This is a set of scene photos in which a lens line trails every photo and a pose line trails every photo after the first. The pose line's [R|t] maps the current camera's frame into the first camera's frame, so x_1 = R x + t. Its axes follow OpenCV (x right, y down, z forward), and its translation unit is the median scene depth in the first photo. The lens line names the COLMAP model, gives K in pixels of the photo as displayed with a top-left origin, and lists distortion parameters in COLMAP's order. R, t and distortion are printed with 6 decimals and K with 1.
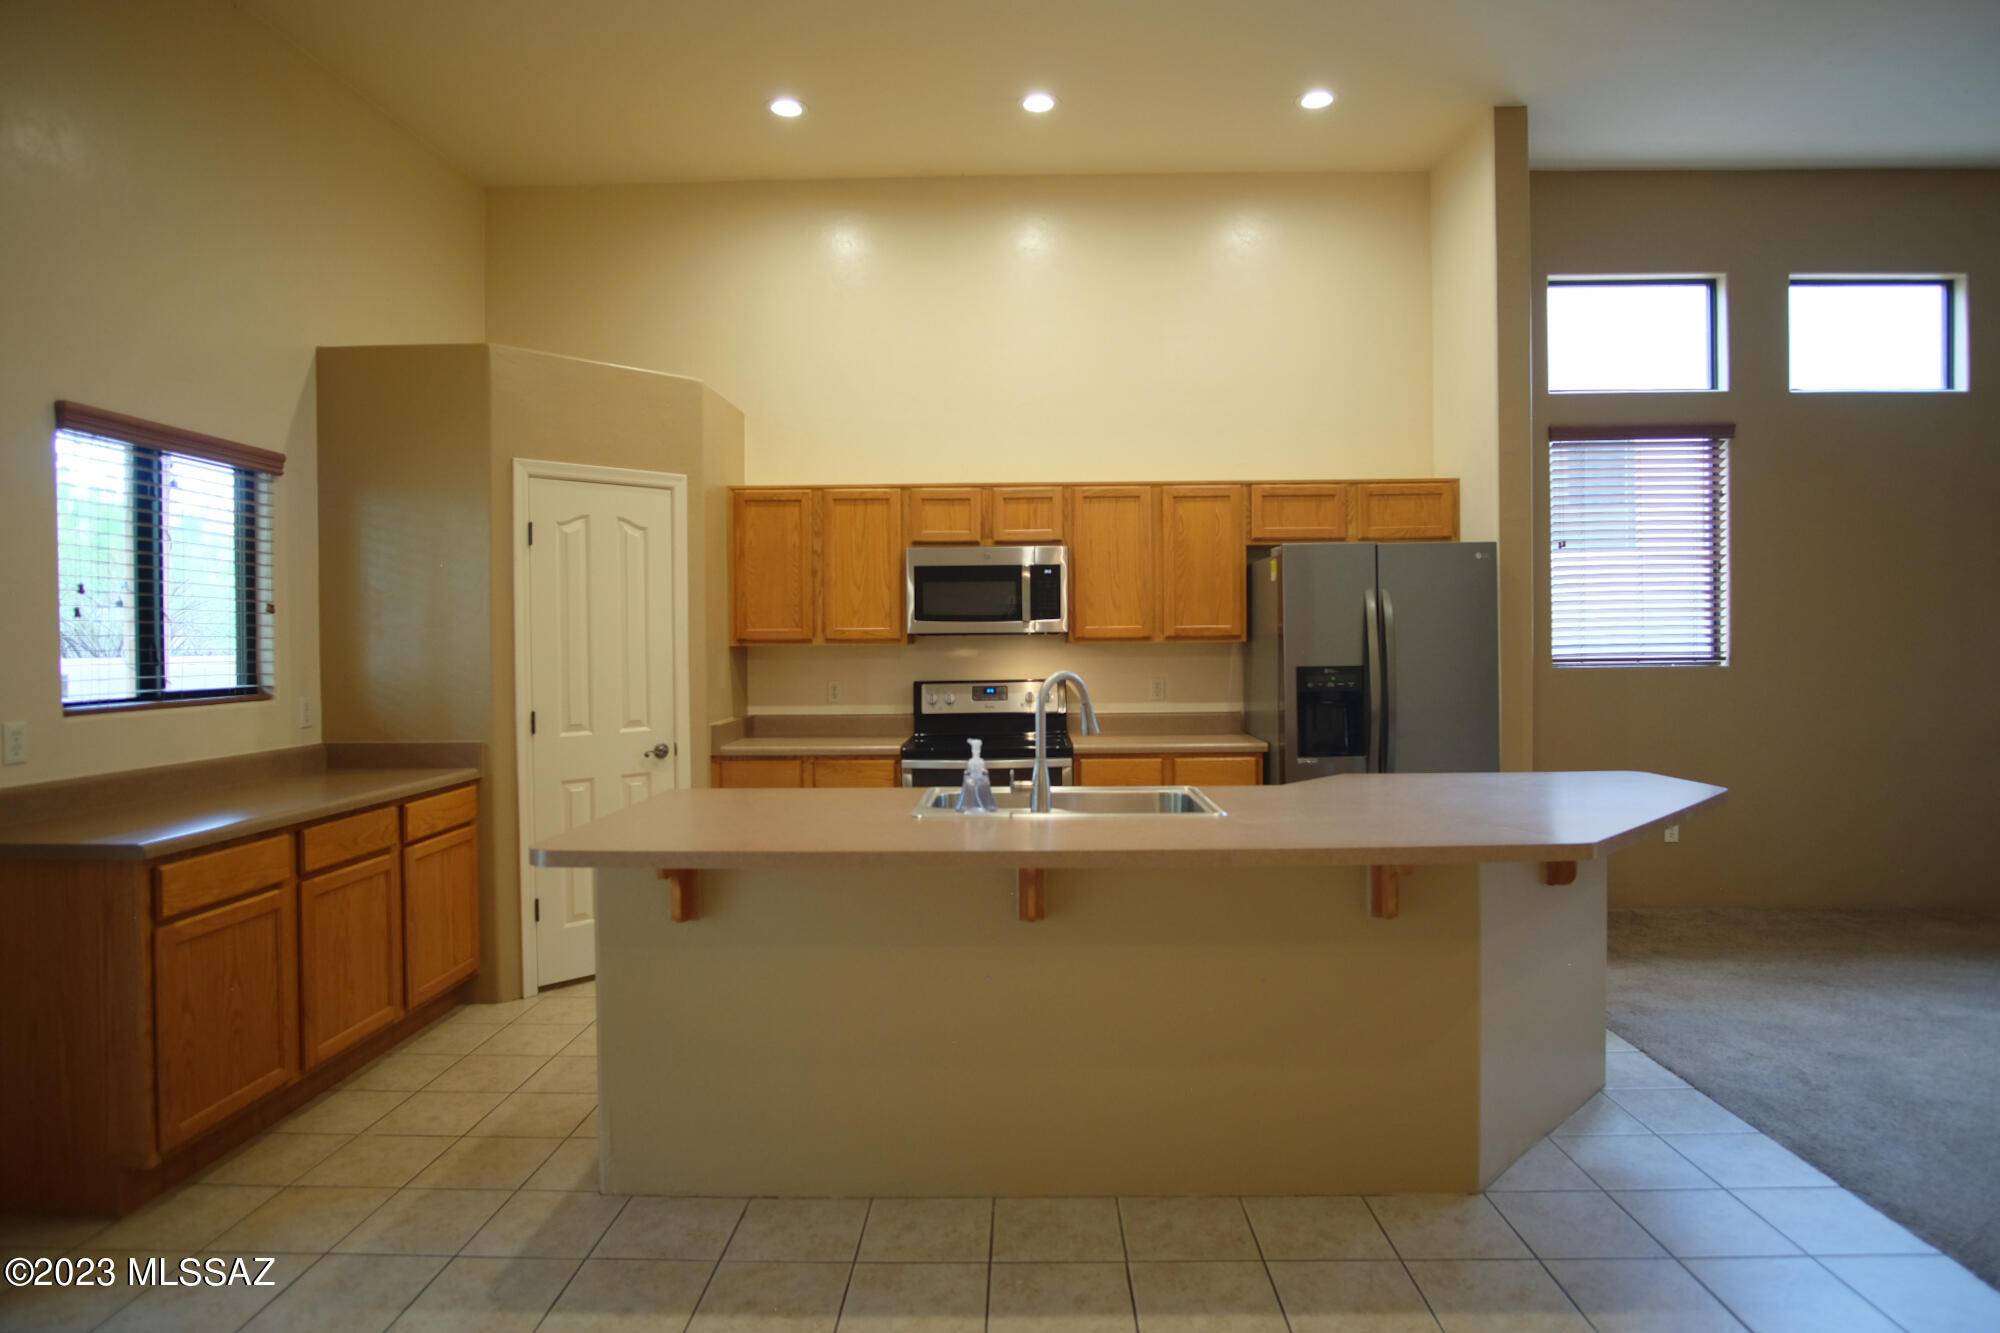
lens RADIAL K [[1073.6, 0, 1000.4], [0, 1073.6, 647.8], [0, 0, 1]] dist [-0.025607, 0.001947]
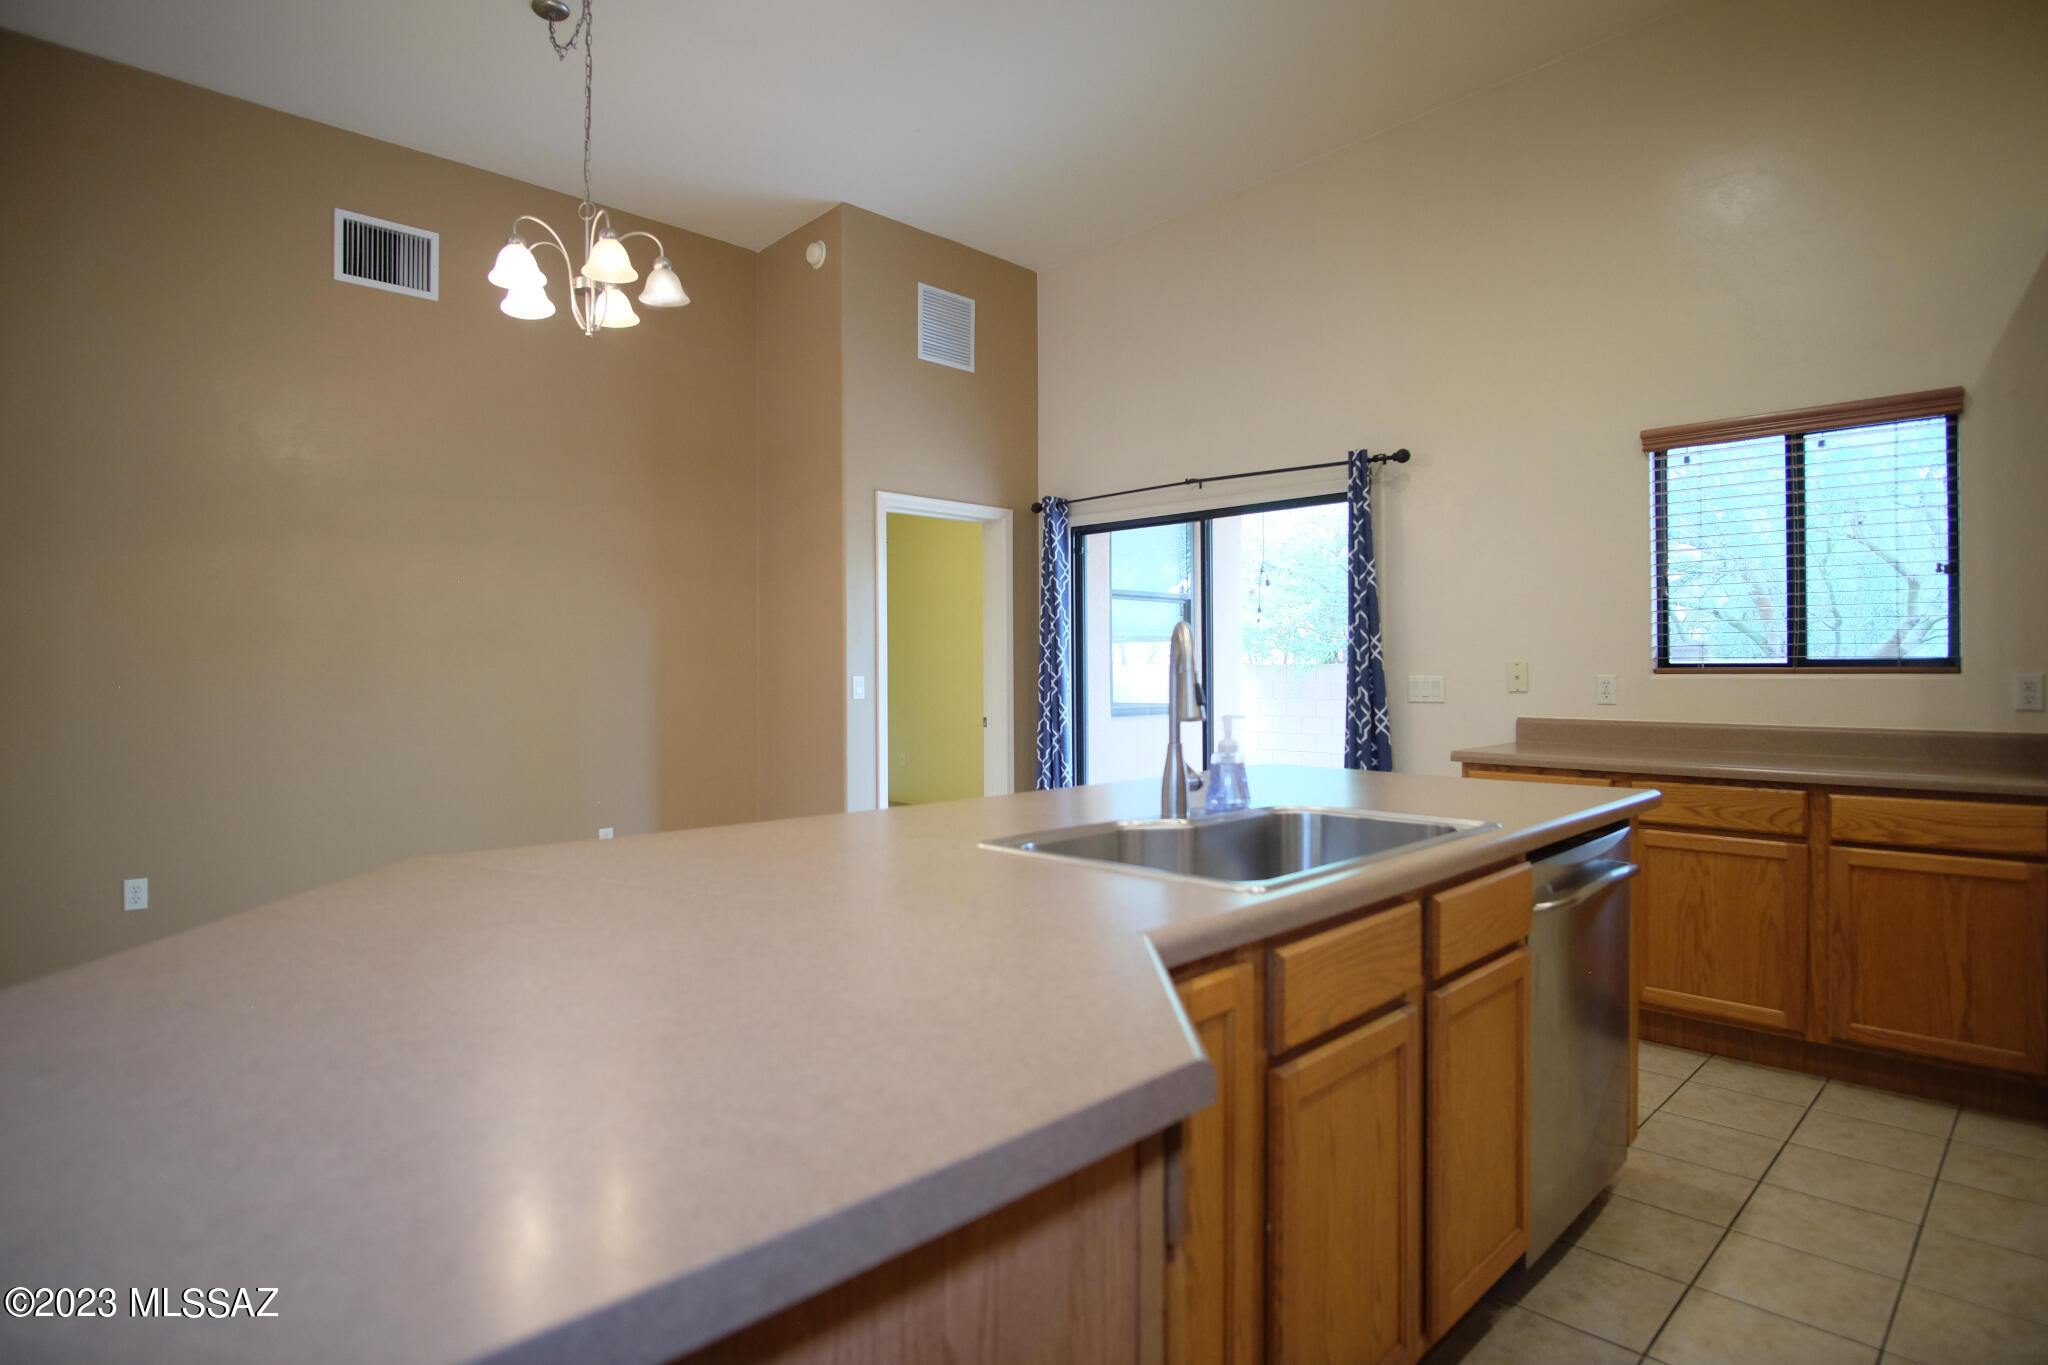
lens RADIAL K [[1099.3, 0, 1024.4], [0, 1099.3, 663.4], [0, 0, 1]] dist [-0.025607, 0.001947]
pose [[-0.694656, 0.008322, -0.719294, 0.357747], [0.004572, 0.999964, 0.007154, 0.023947], [0.719327, 0.001681, -0.694669, 0.821047]]
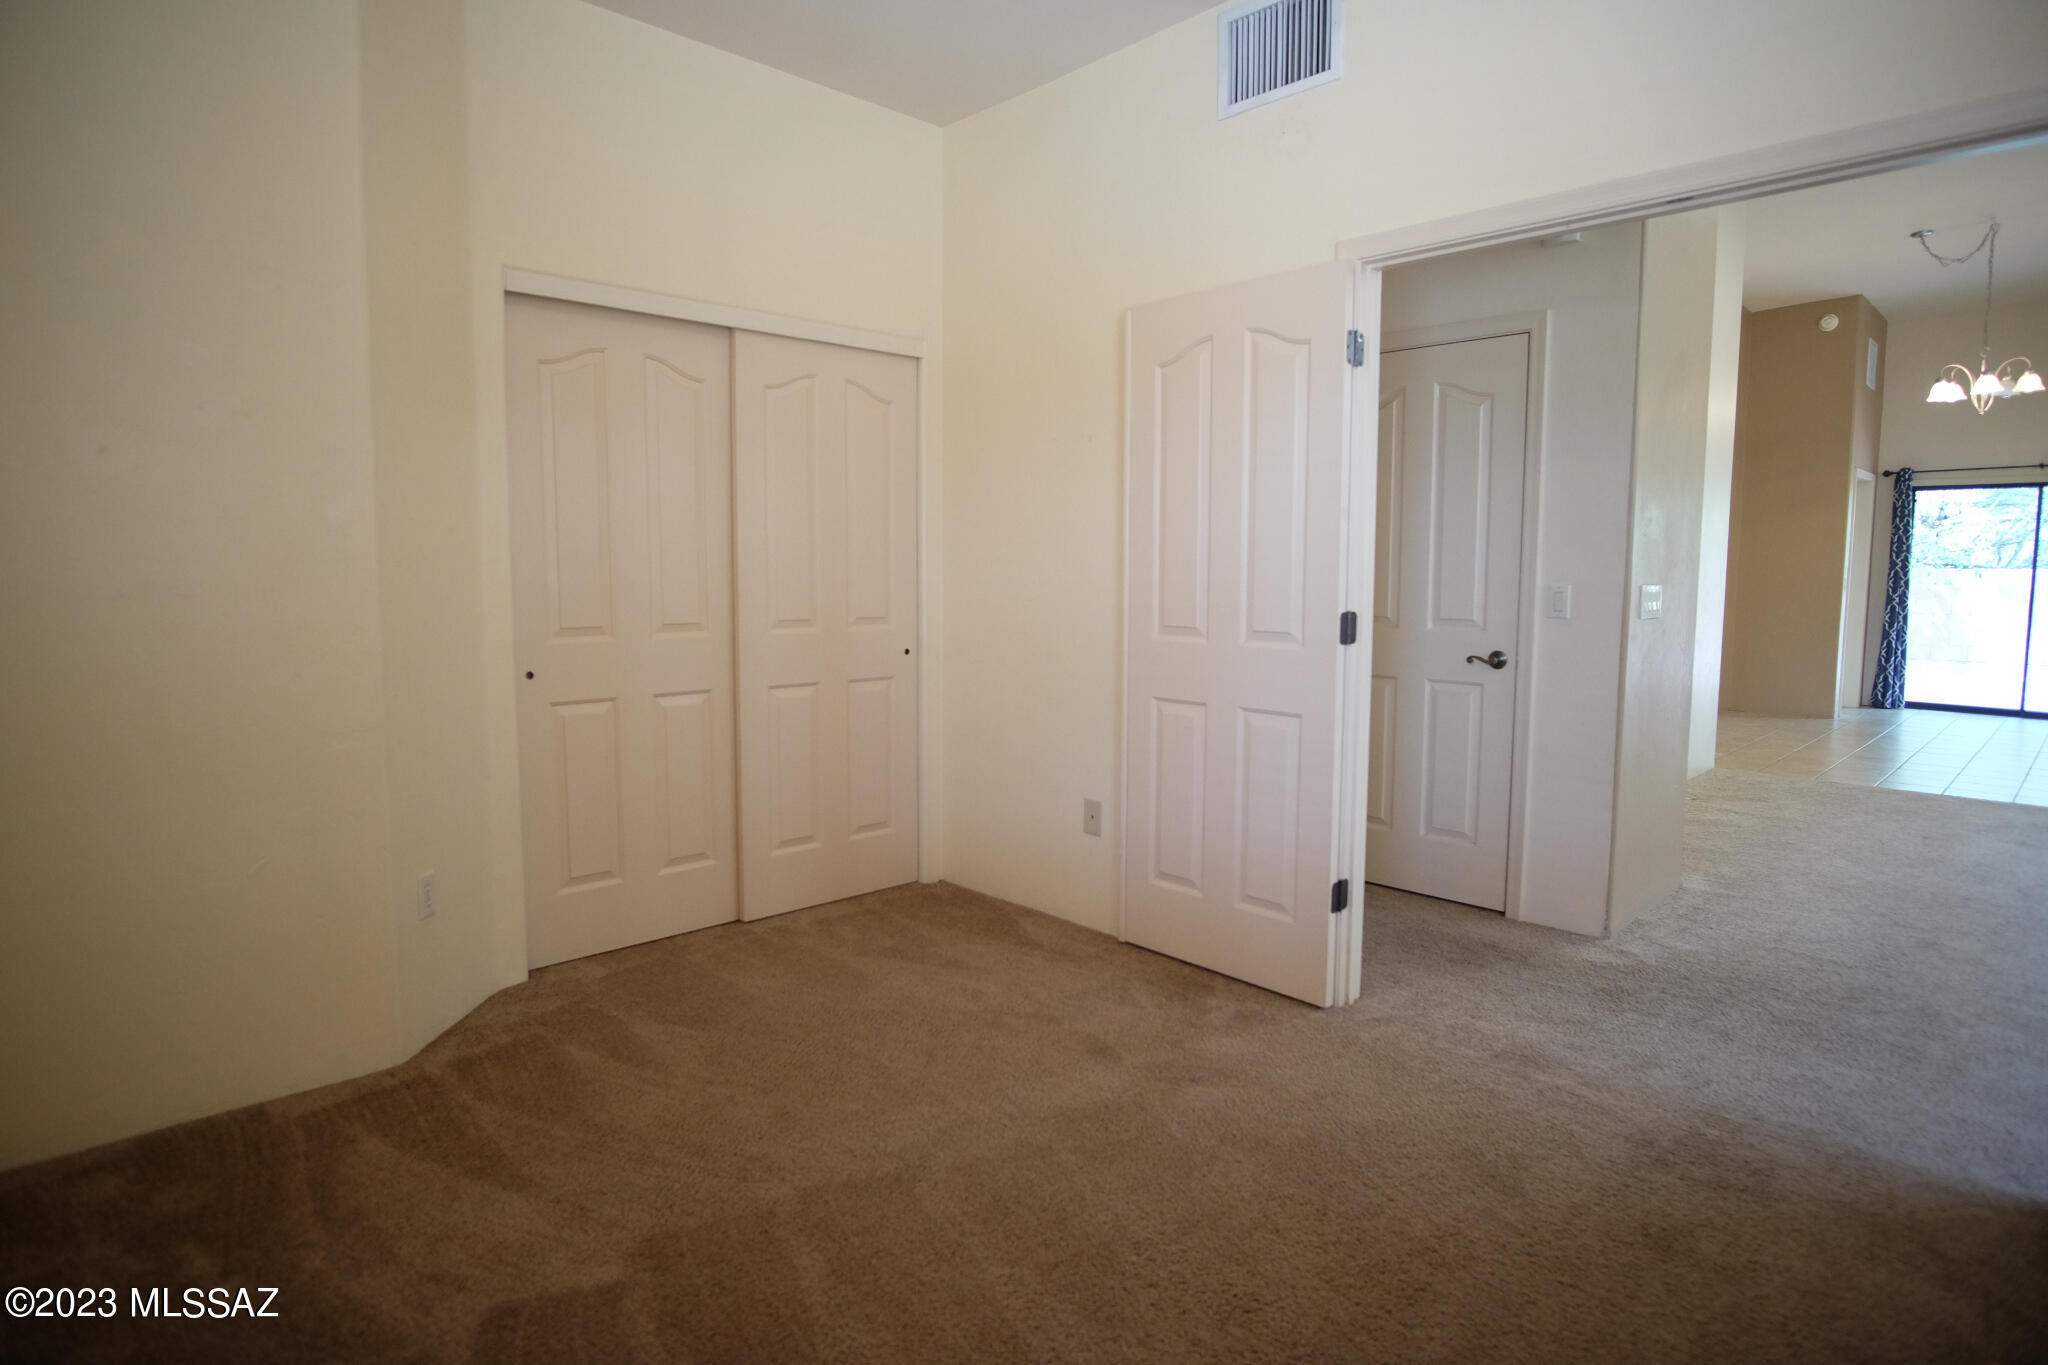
lens RADIAL K [[1099.3, 0, 1024.4], [0, 1099.3, 663.4], [0, 0, 1]] dist [-0.025607, 0.001947]
pose [[-0.706400, 0.069417, -0.704400, 1.954081], [-0.005094, 0.994655, 0.103129, 0.005799], [0.707794, 0.076439, -0.702271, 0.272760]]
